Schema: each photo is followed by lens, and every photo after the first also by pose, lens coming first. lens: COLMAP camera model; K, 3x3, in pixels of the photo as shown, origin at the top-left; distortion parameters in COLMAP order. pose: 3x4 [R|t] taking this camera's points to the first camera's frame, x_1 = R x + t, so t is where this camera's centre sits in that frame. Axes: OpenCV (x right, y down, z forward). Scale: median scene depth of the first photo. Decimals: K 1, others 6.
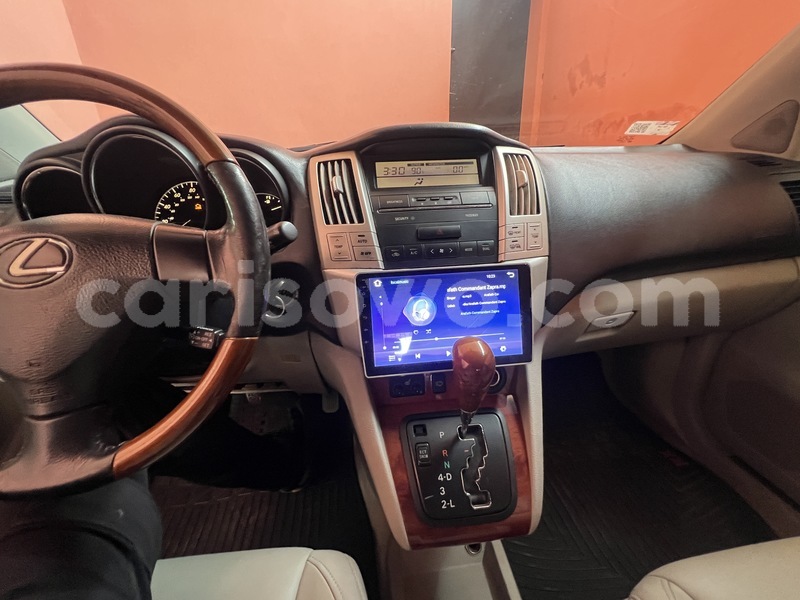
lens RADIAL K [[338.1, 0, 400.0], [0, 338.1, 300.0], [0, 0, 1]] dist [0.000563, 0.000027]
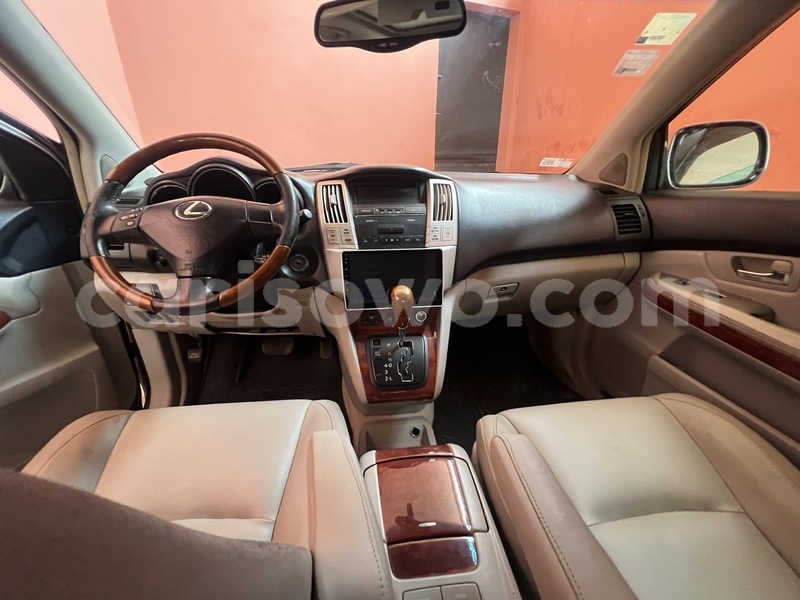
lens RADIAL K [[327.5, 0, 400.0], [0, 327.5, 300.0], [0, 0, 1]] dist [-0.000639, -0.000039]
pose [[0.999522, 0.028586, 0.011797, 0.149091], [-0.028631, 0.999583, 0.003723, 0.151687], [-0.011685, -0.004059, 0.999923, -0.670266]]
